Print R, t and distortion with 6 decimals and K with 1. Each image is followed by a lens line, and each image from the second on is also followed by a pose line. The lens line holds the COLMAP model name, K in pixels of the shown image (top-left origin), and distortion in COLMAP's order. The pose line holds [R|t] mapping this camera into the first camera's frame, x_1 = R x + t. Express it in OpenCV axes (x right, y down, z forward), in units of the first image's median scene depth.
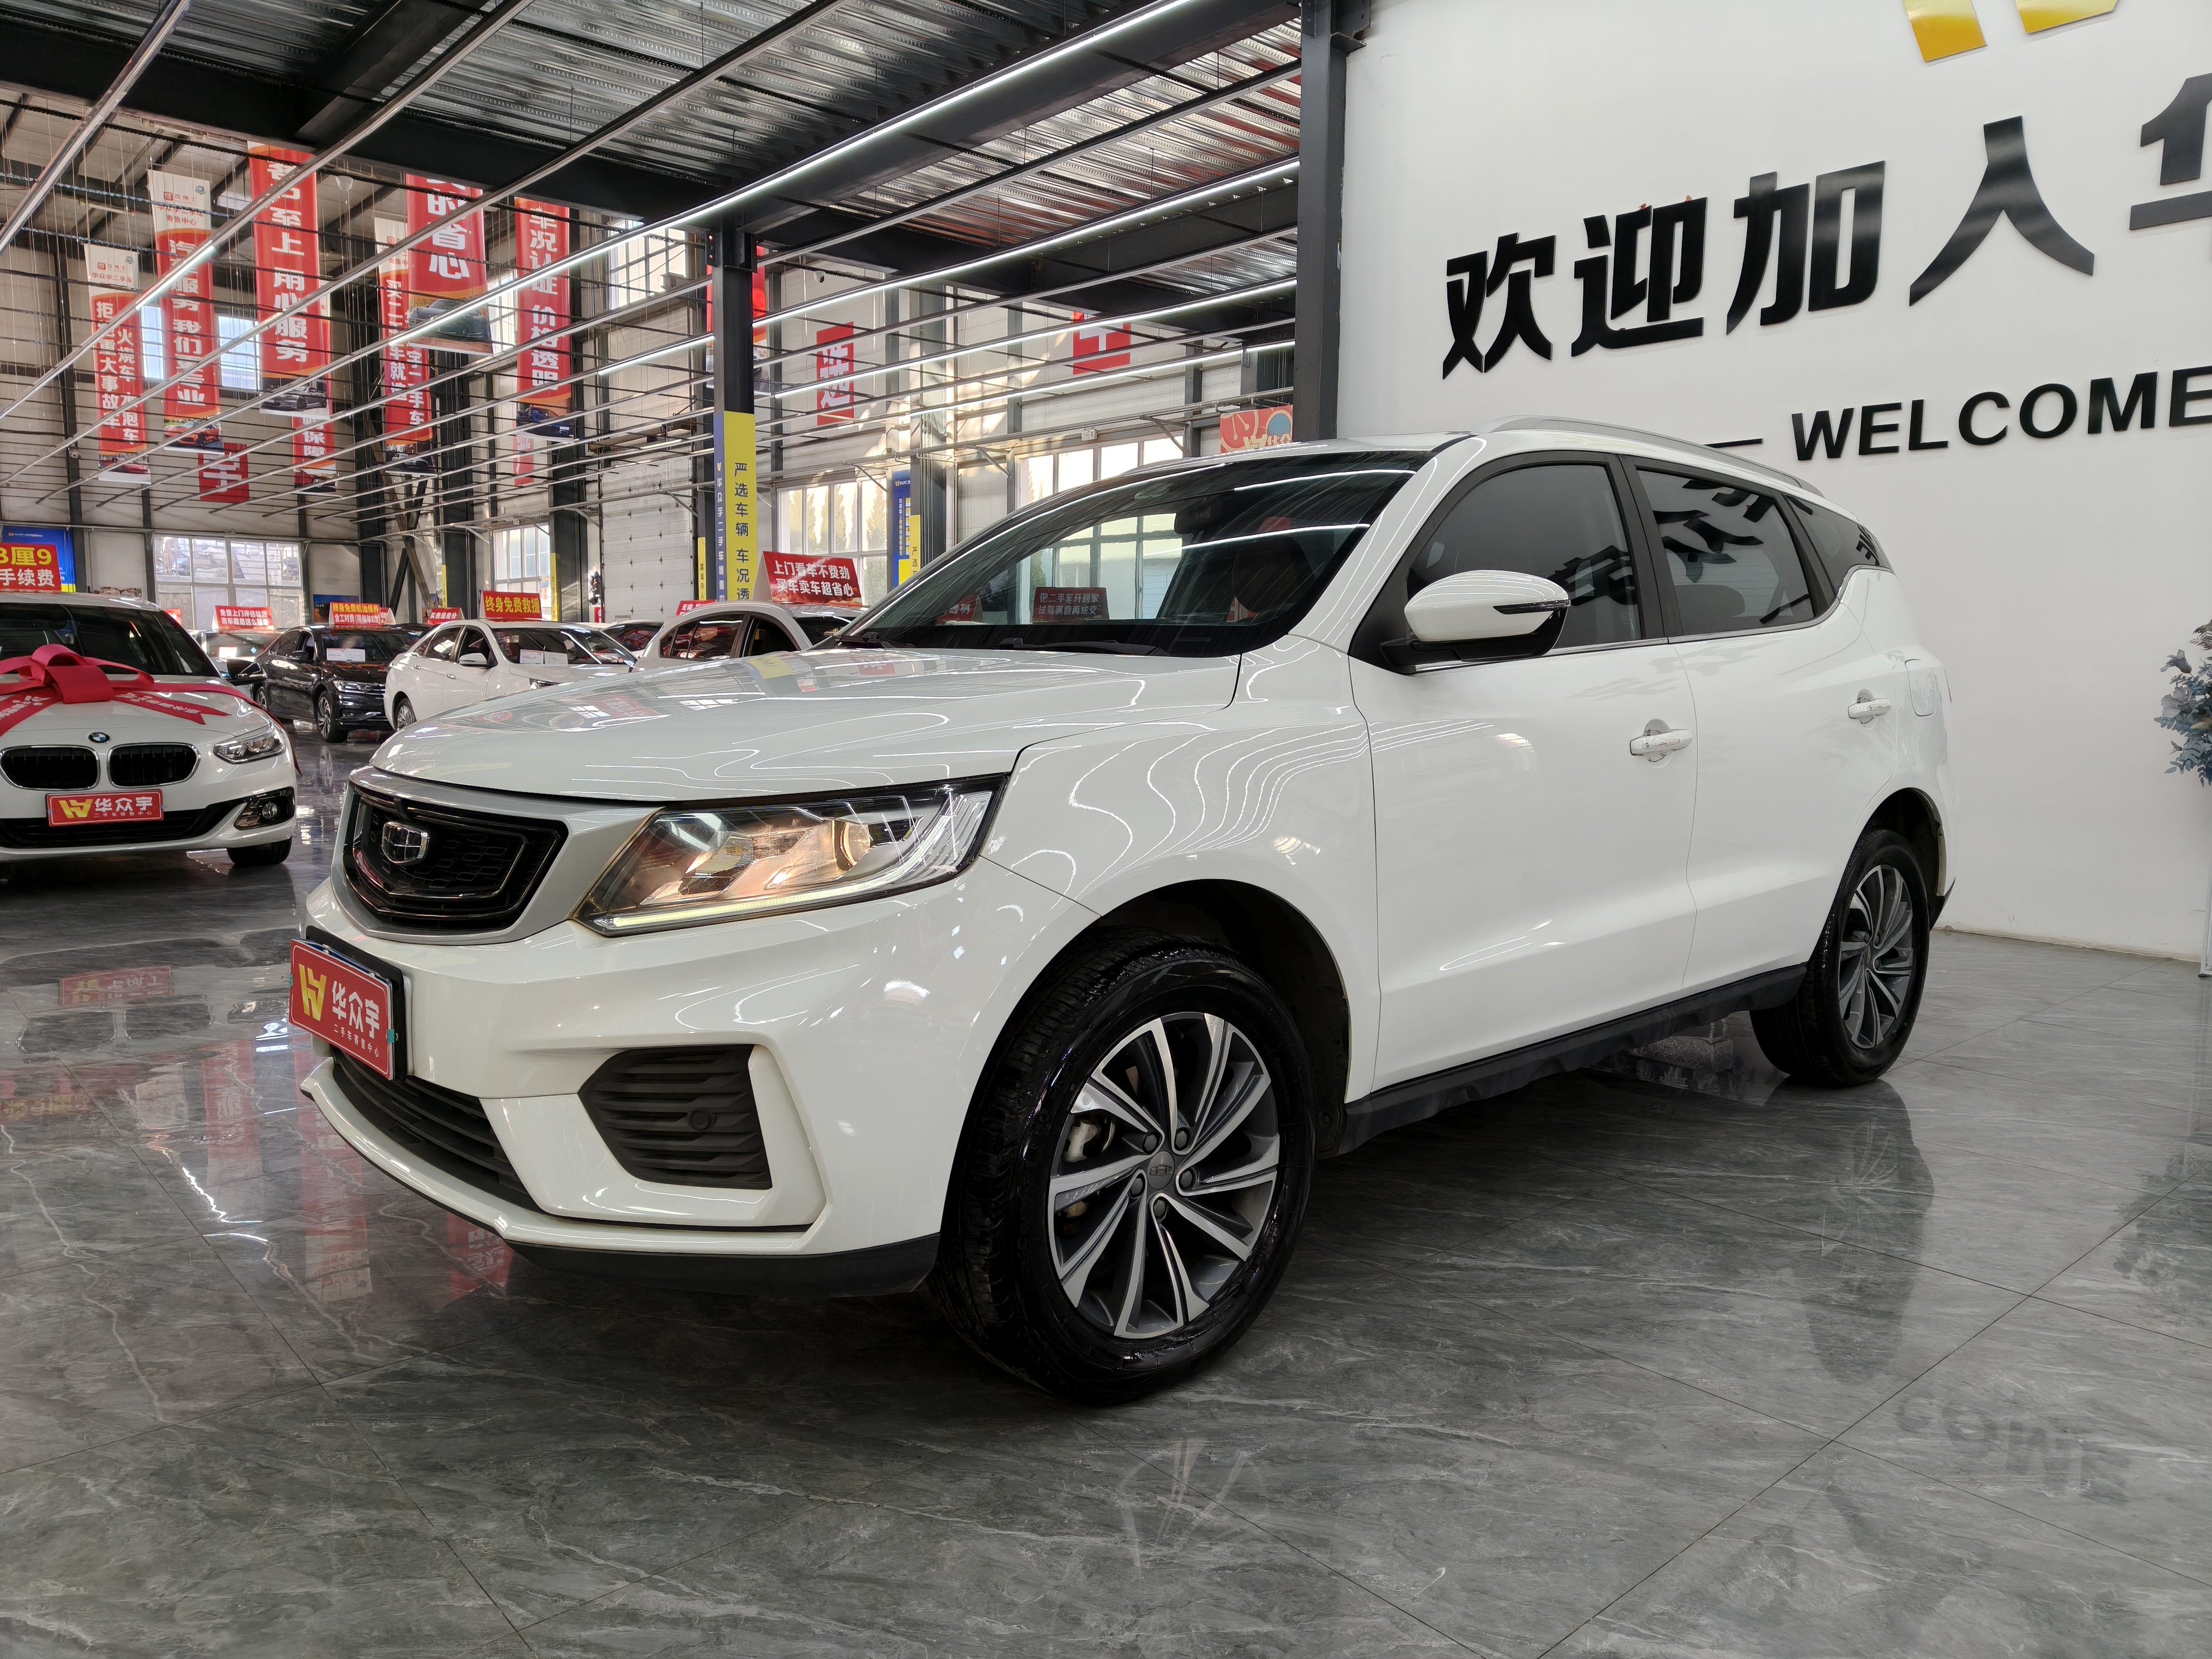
lens RADIAL K [[1526.9, 0, 1109.1], [0, 1526.9, 821.2], [0, 0, 1]] dist [0.016879, -0.006430]
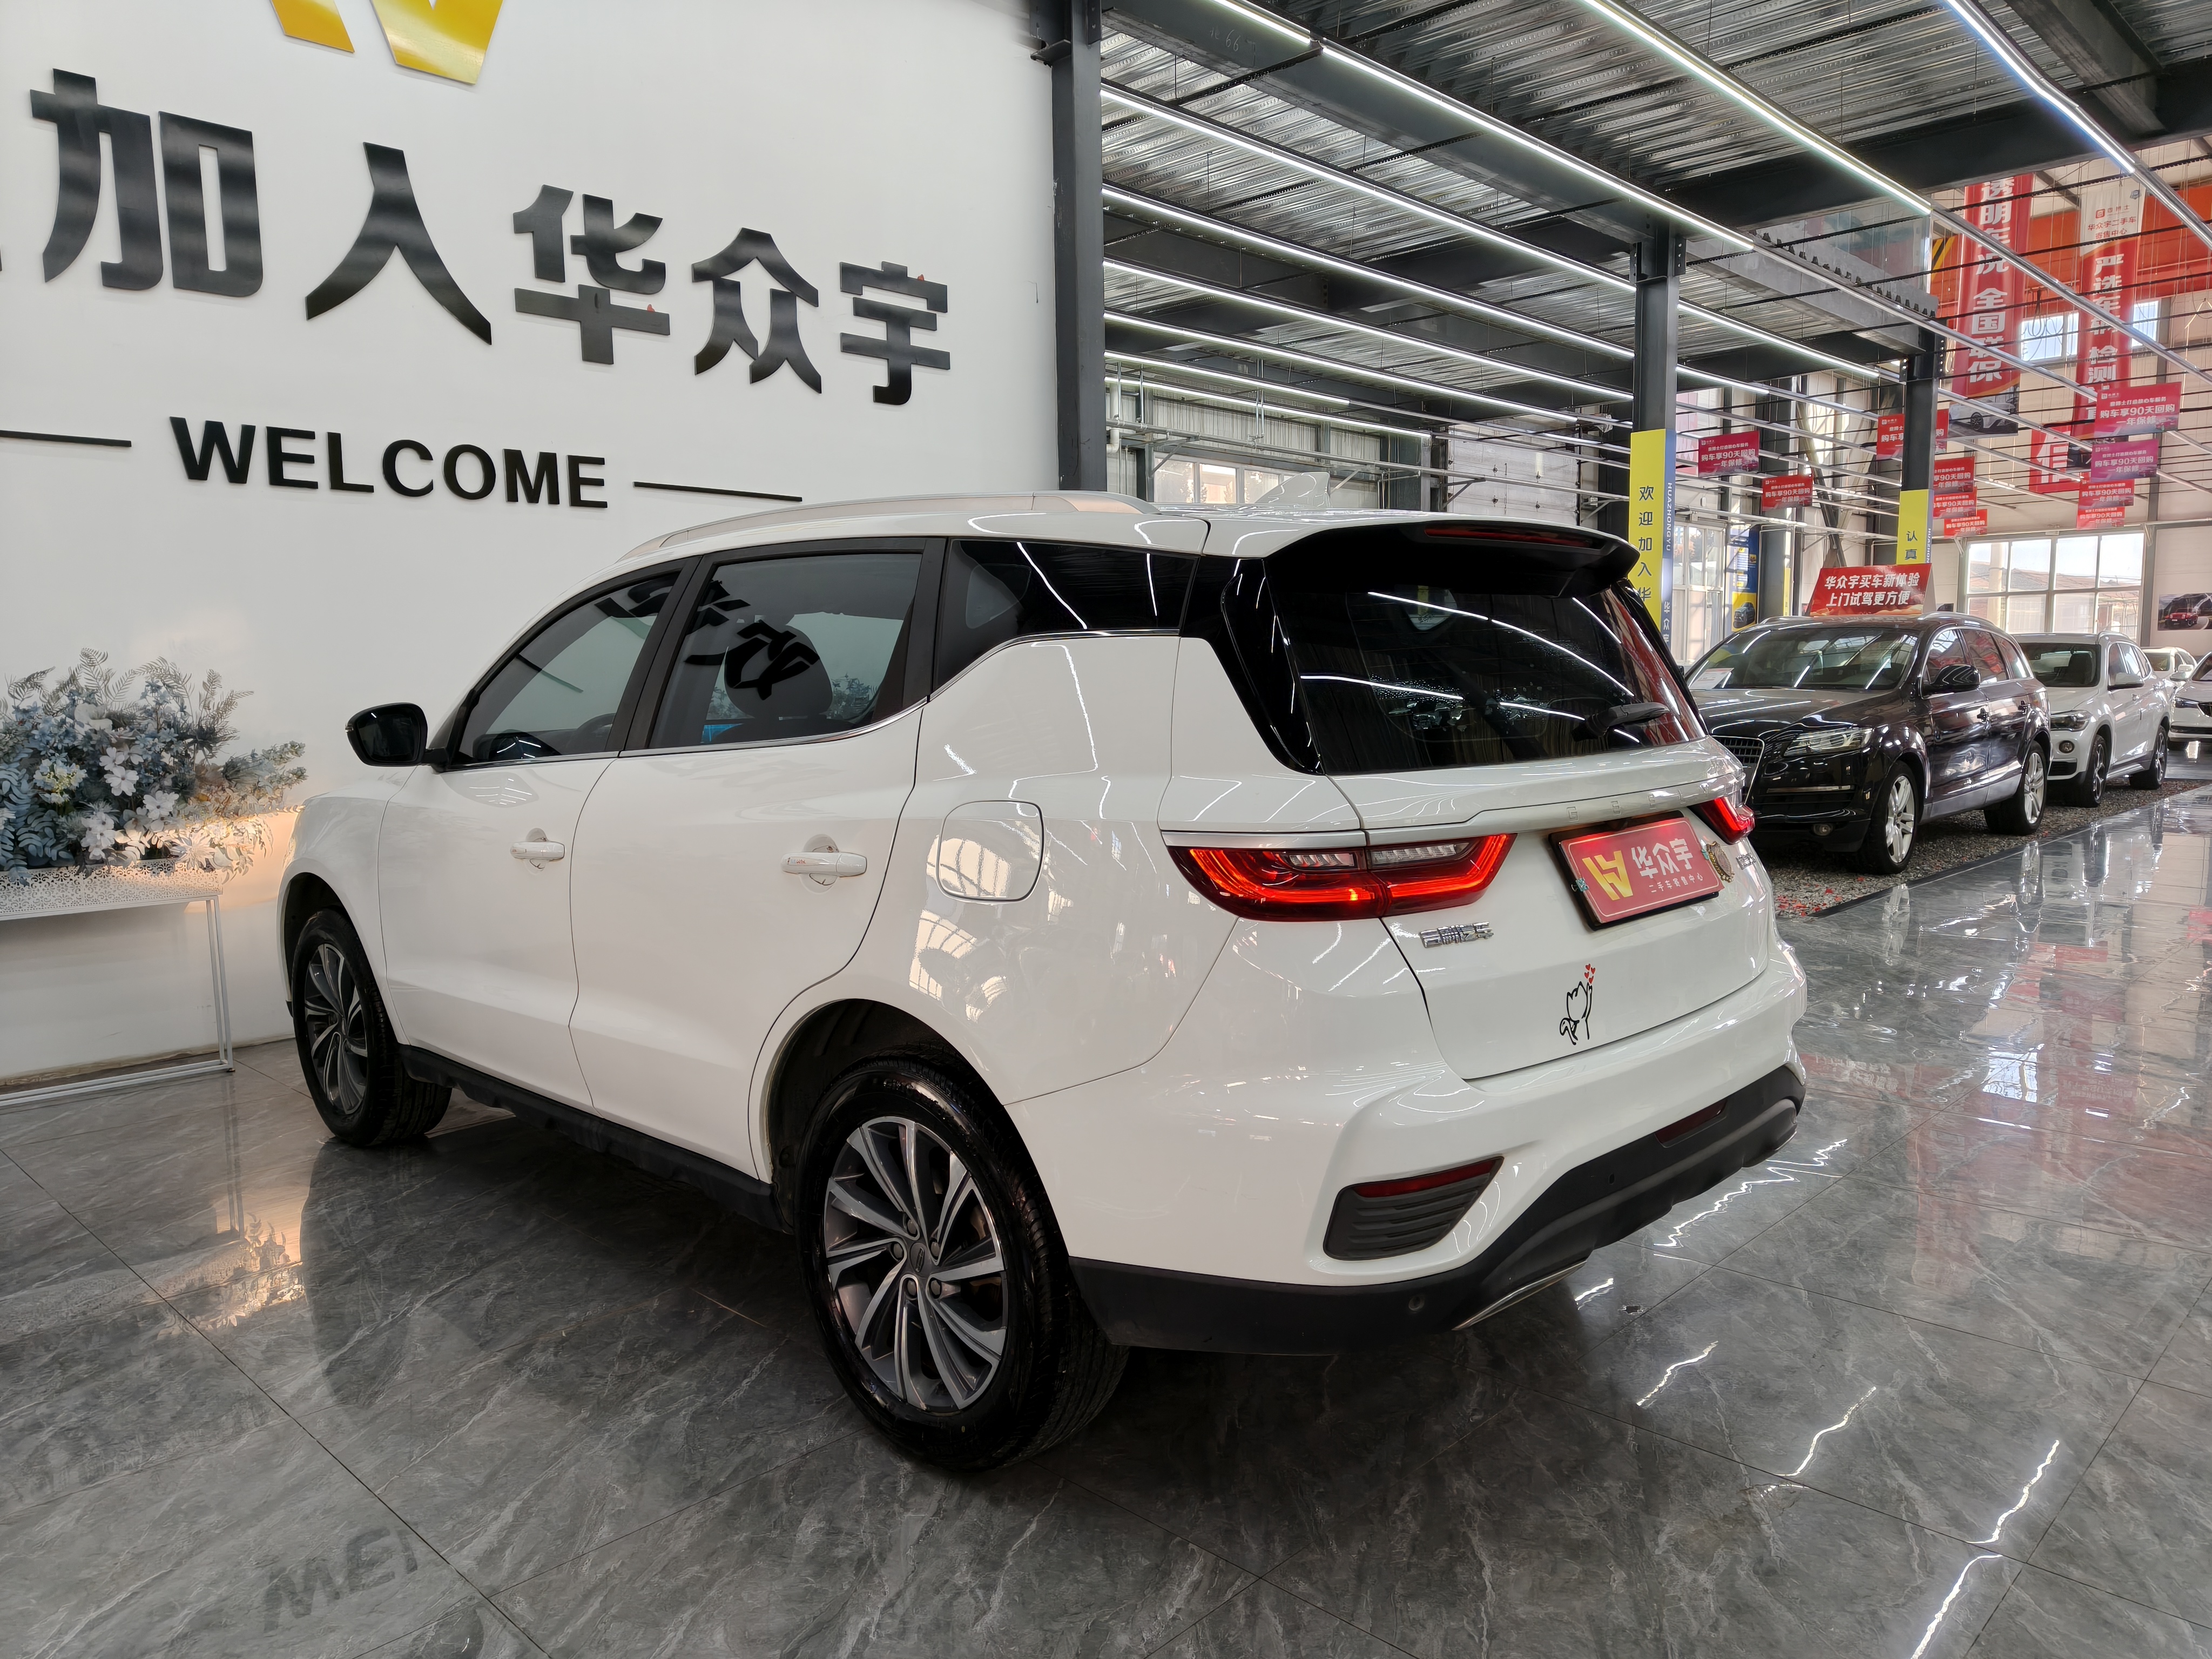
lens RADIAL K [[1526.9, 0, 1110.0], [0, 1526.9, 839.1], [0, 0, 1]] dist [0.016879, -0.006430]
pose [[-0.068353, -0.120209, 0.990393, -0.316097], [0.118512, 0.984707, 0.127699, -0.083472], [-0.990597, 0.126102, -0.053061, 0.504625]]
